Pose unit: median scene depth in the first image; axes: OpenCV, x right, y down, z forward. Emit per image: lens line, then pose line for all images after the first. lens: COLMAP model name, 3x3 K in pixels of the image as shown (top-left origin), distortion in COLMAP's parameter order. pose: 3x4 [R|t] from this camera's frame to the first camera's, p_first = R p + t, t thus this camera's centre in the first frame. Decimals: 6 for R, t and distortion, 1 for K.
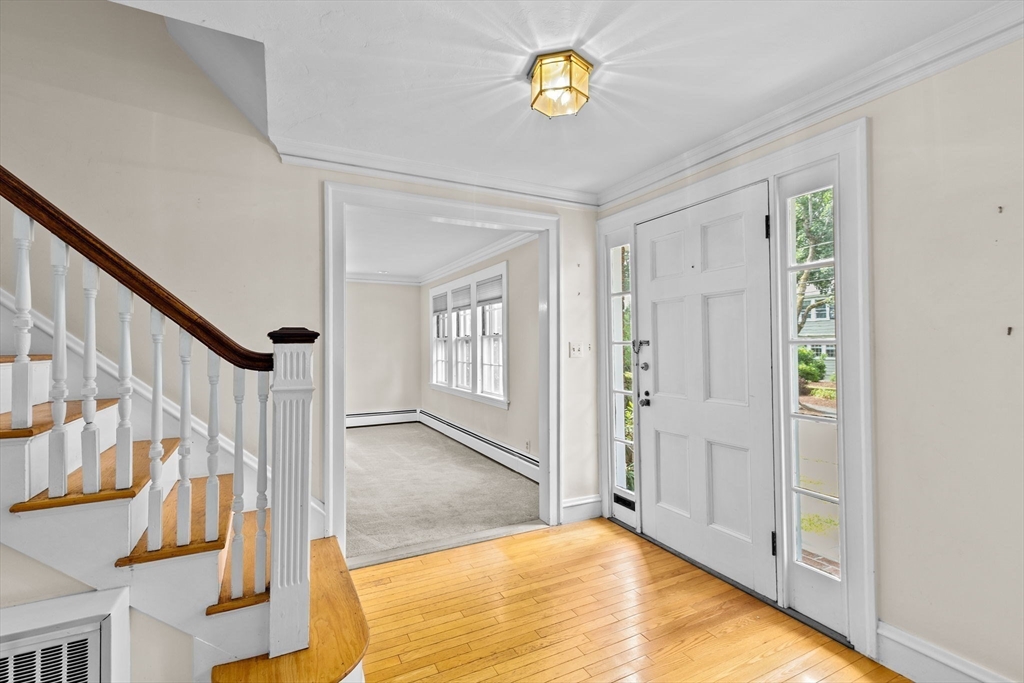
lens RADIAL K [[460.9, 0, 508.3], [0, 460.9, 339.0], [0, 0, 1]] dist [0.011711, -0.003324]
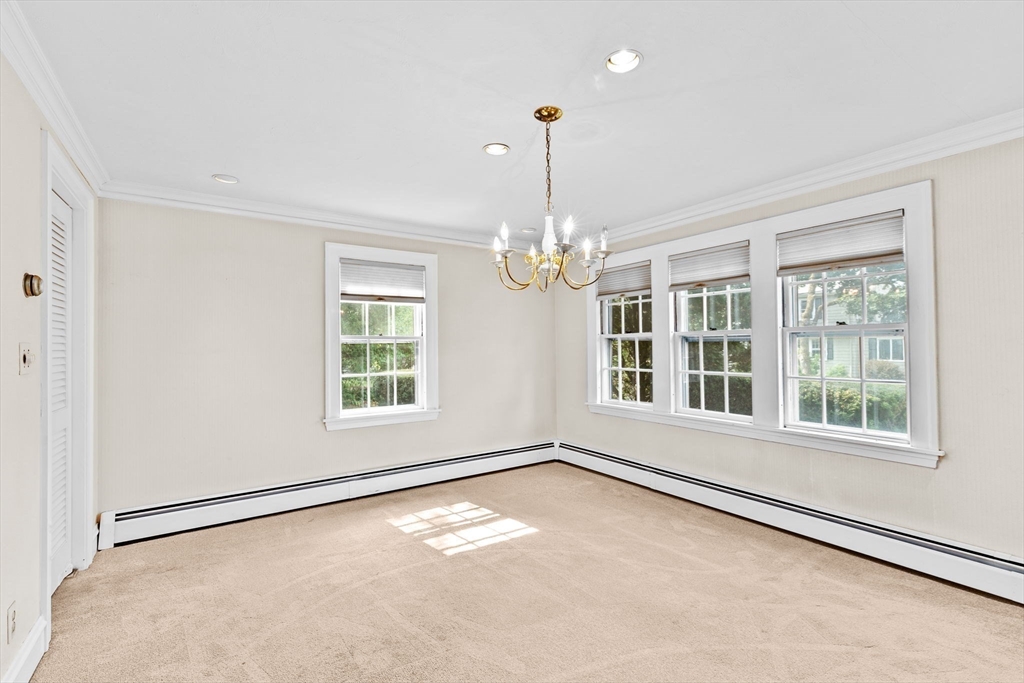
lens RADIAL K [[460.9, 0, 508.3], [0, 460.9, 339.0], [0, 0, 1]] dist [0.011711, -0.003324]
pose [[0.993220, -0.003704, 0.116193, -0.406595], [0.004475, 0.999970, -0.006377, 0.008373], [-0.116165, 0.006854, 0.993206, 0.409178]]
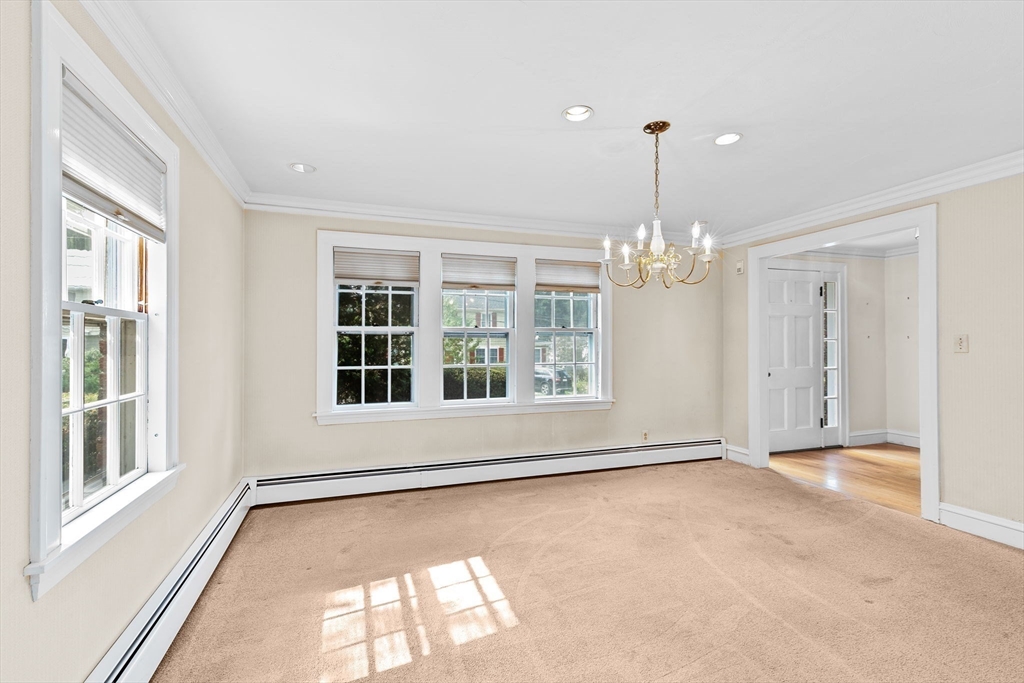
lens RADIAL K [[460.9, 0, 508.3], [0, 460.9, 339.0], [0, 0, 1]] dist [0.011711, -0.003324]
pose [[0.141690, 0.013271, 0.989822, -0.729897], [-0.008484, 0.999890, -0.012192, 0.018732], [-0.989875, -0.006670, 0.141787, 0.815127]]
